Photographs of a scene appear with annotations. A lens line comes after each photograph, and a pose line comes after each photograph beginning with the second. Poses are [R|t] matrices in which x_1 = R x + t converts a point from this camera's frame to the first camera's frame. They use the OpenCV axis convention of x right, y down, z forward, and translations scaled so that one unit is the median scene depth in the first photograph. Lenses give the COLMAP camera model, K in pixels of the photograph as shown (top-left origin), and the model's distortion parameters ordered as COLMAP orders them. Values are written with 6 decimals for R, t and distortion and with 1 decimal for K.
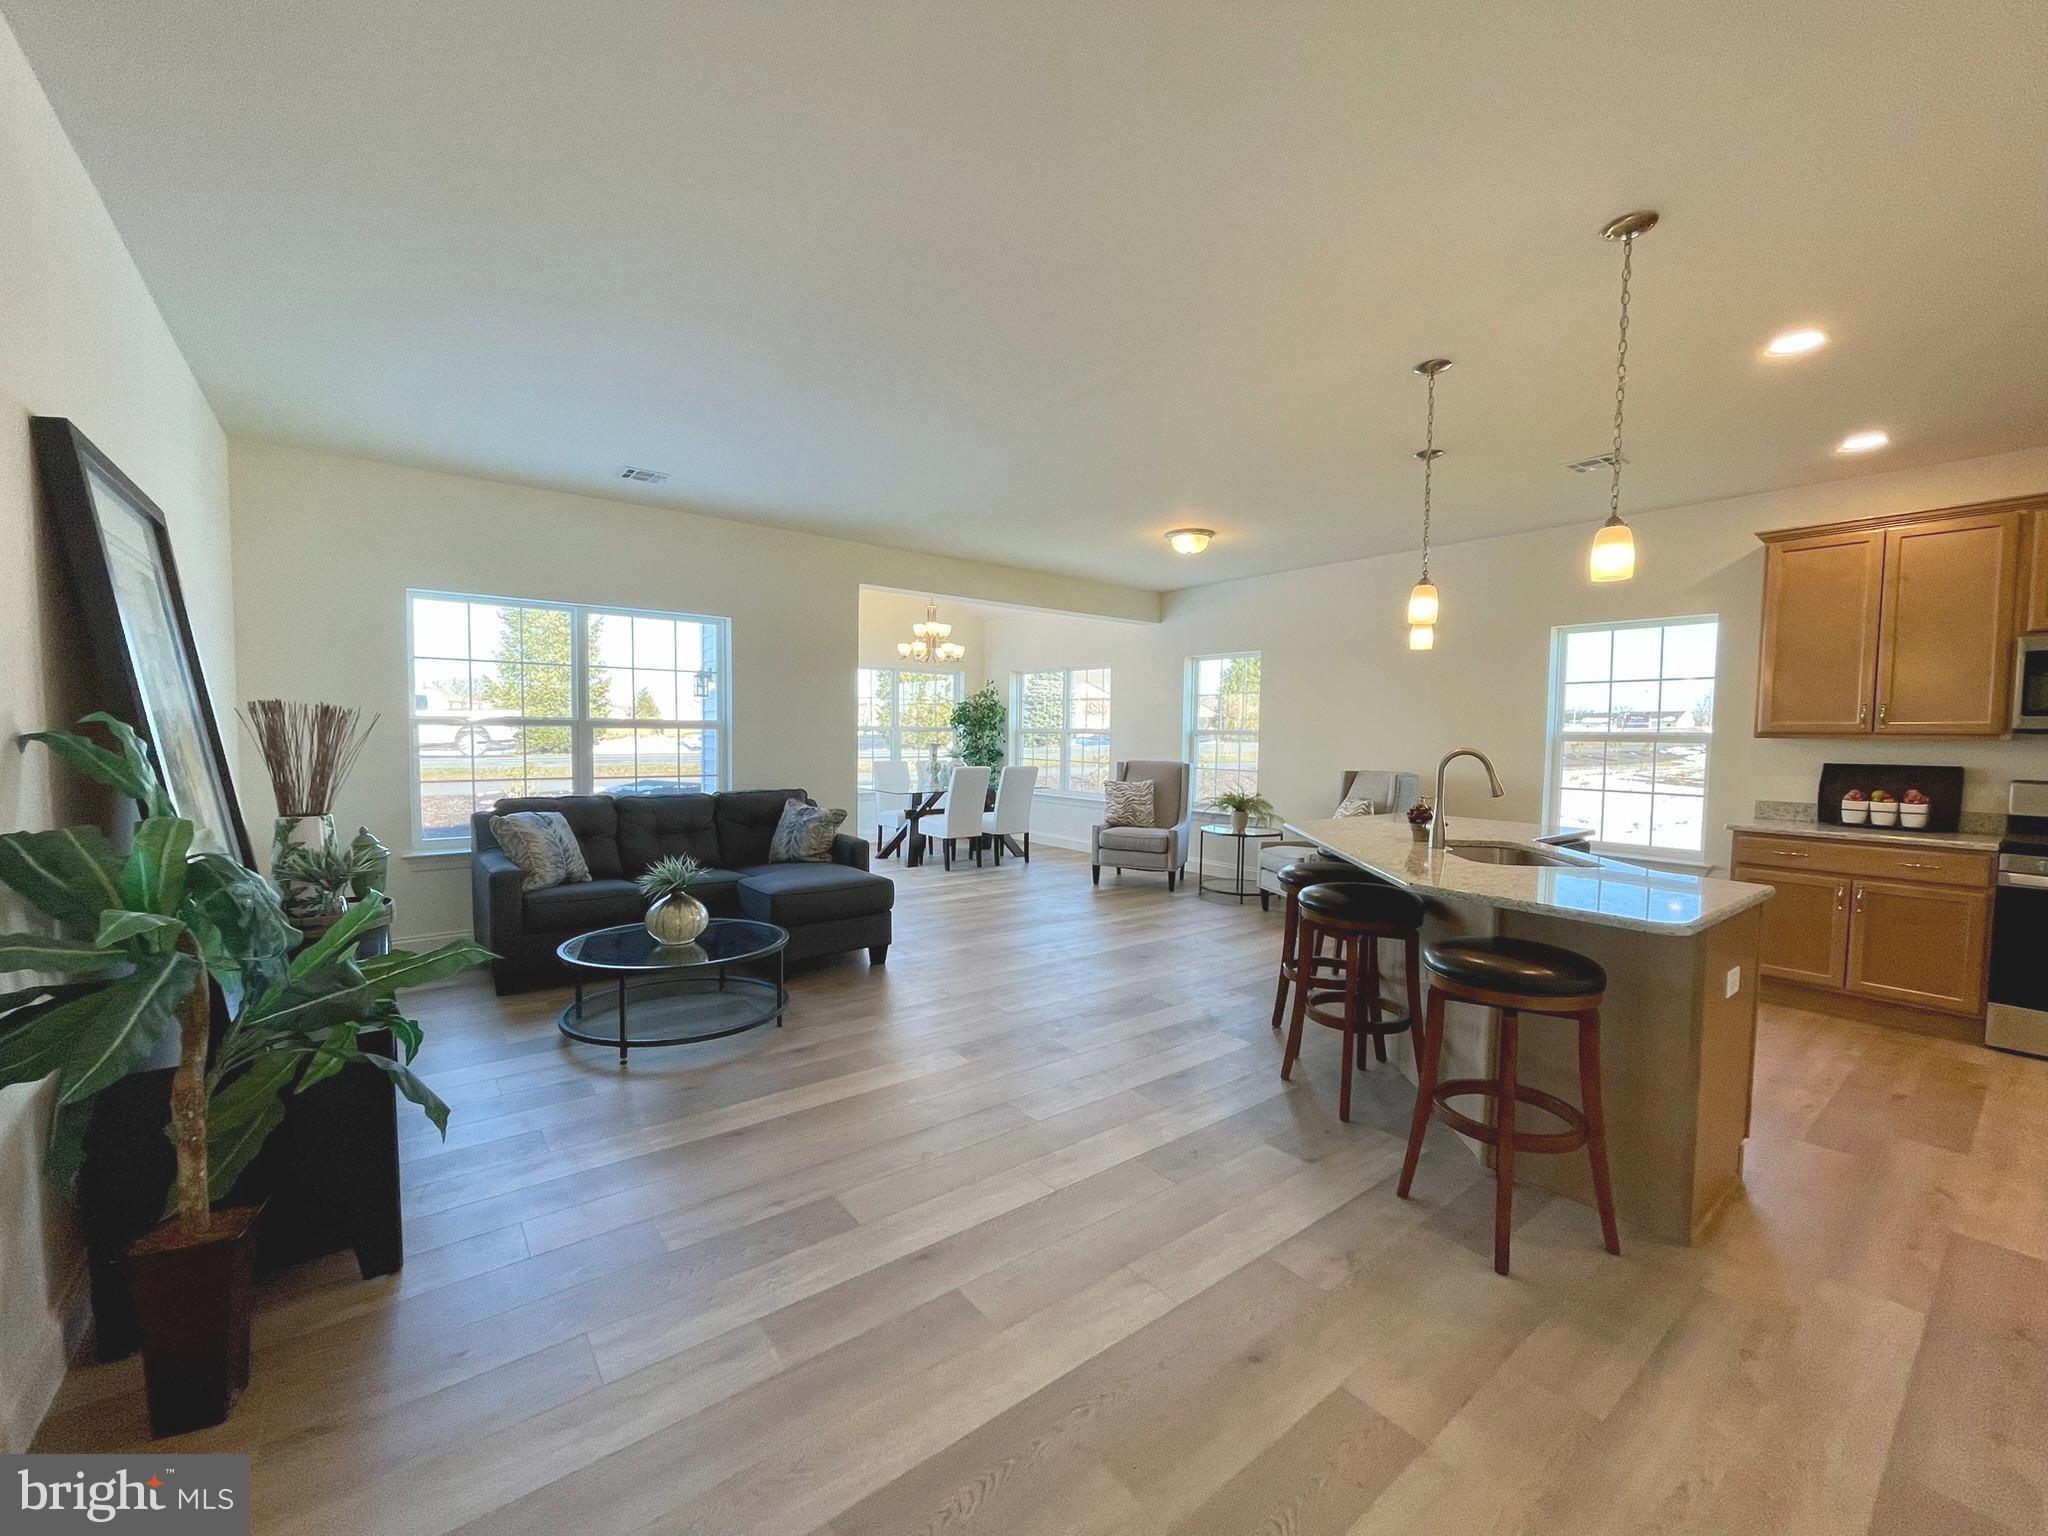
lens RADIAL K [[825.1, 0, 1022.6], [0, 825.1, 774.4], [0, 0, 1]] dist [-0.007926, -0.000101]
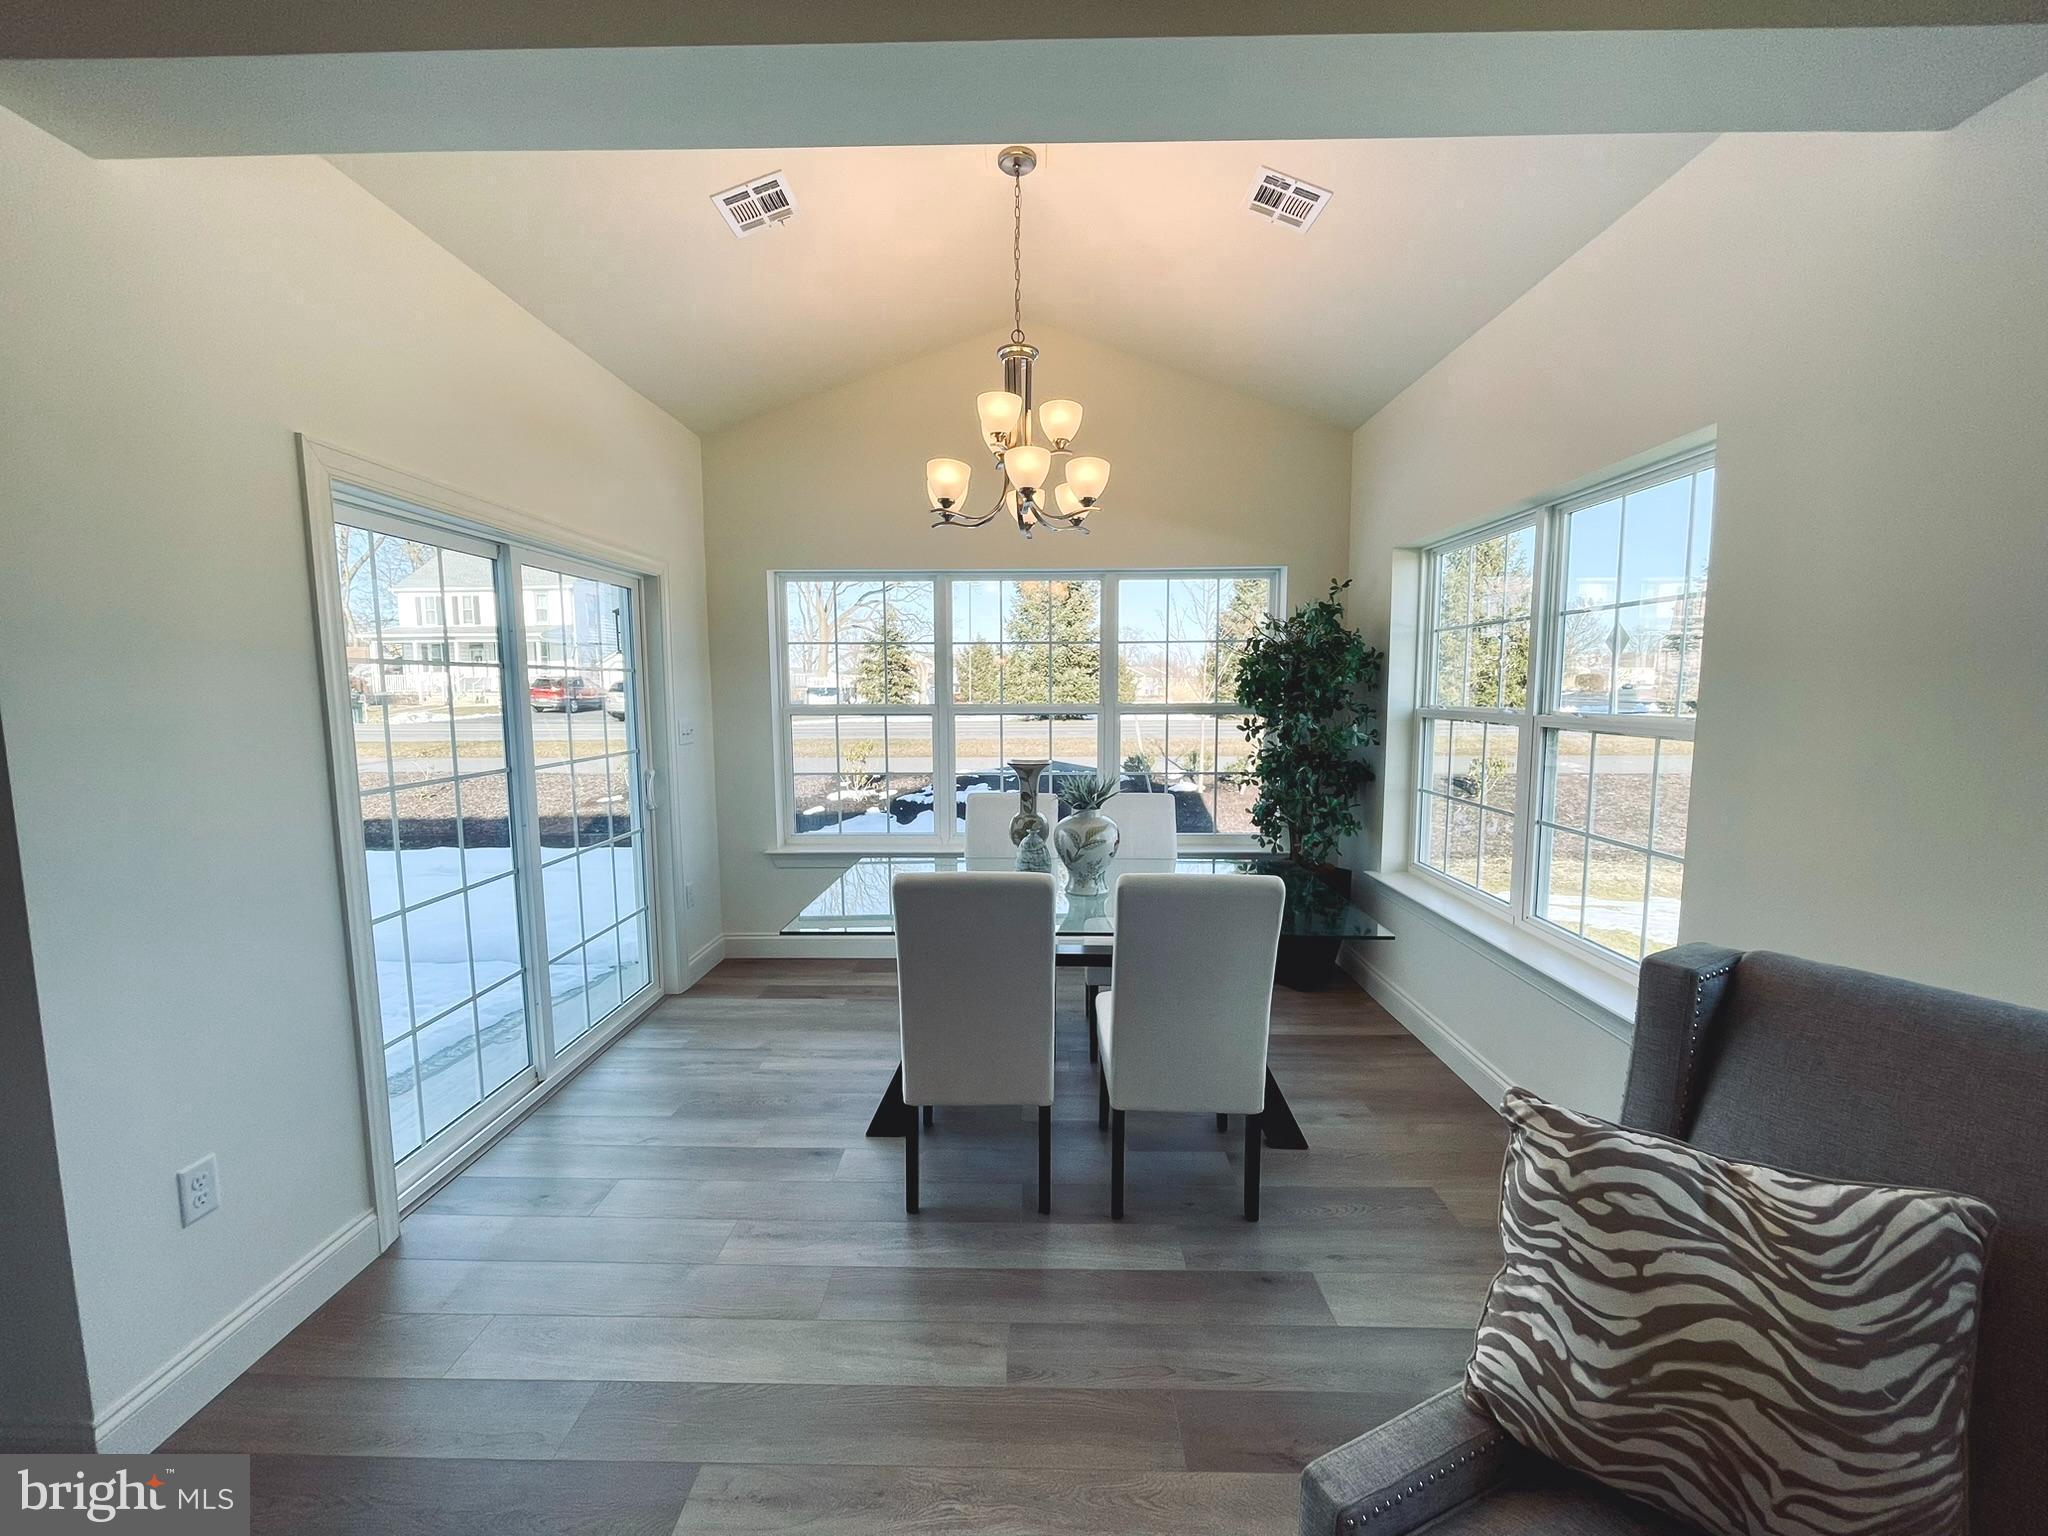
lens RADIAL K [[825.1, 0, 1022.6], [0, 825.1, 774.4], [0, 0, 1]] dist [-0.007926, -0.000101]
pose [[0.781211, 0.058178, -0.621550, 0.111930], [-0.022512, 0.997626, 0.065085, -0.055866], [0.623861, -0.036853, 0.780666, 0.756758]]
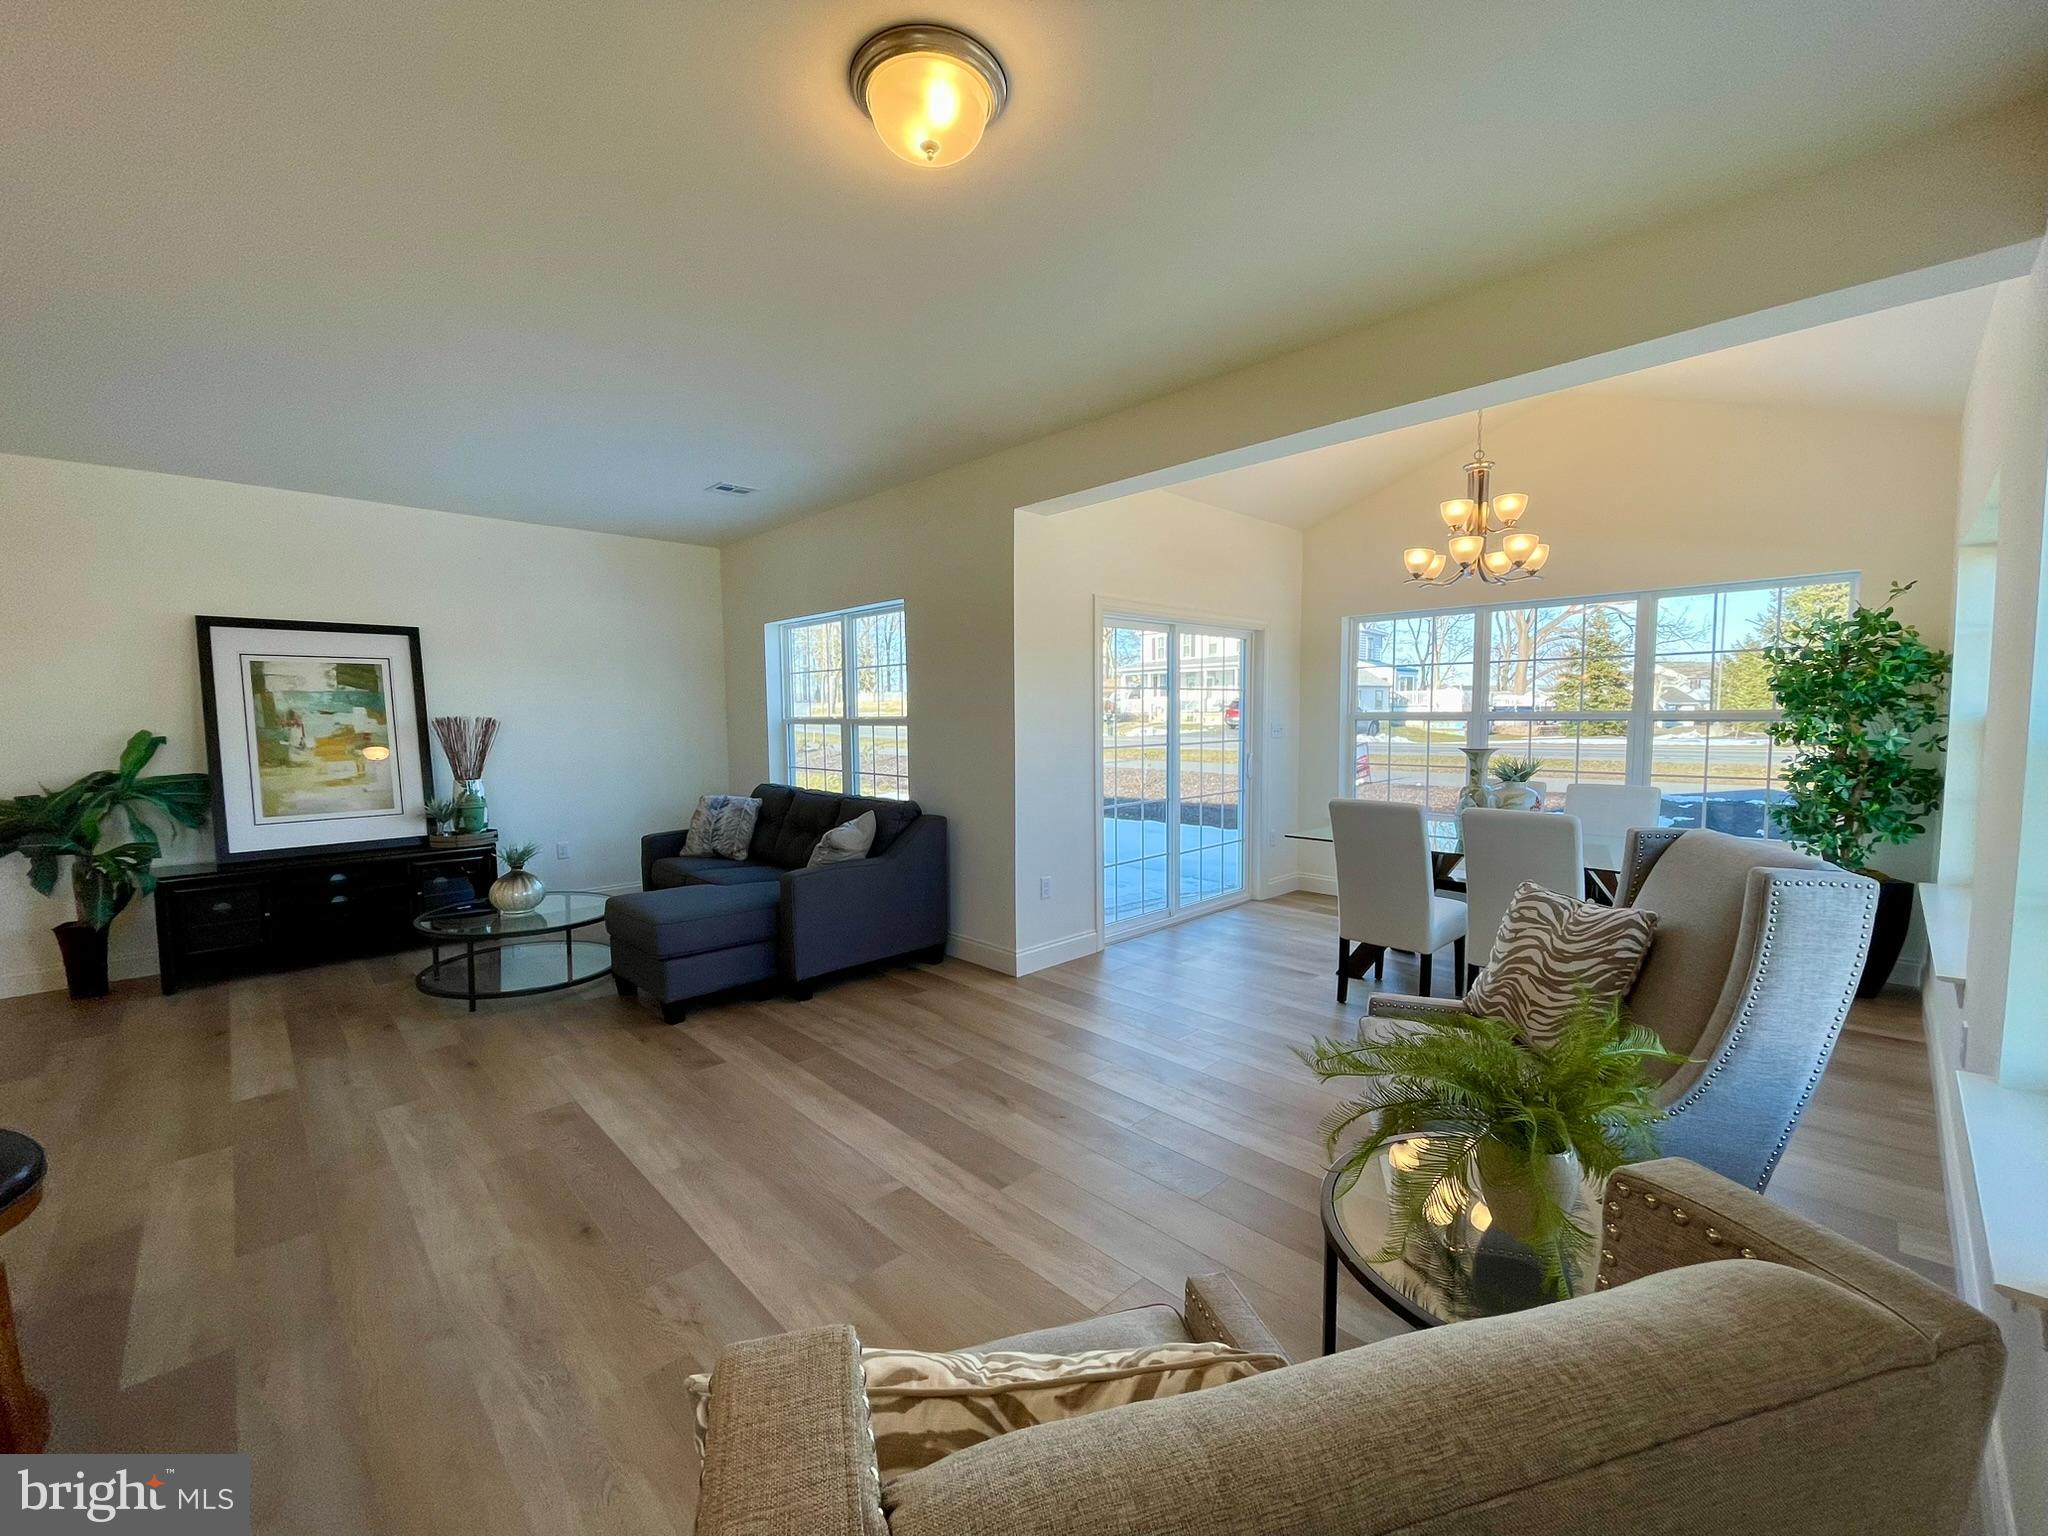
lens RADIAL K [[825.1, 0, 1022.6], [0, 825.1, 774.4], [0, 0, 1]] dist [-0.007926, -0.000101]
pose [[0.110198, 0.068593, -0.991540, 0.367072], [-0.038246, 0.997170, 0.064731, -0.043634], [0.993174, 0.030790, 0.112509, 0.704525]]
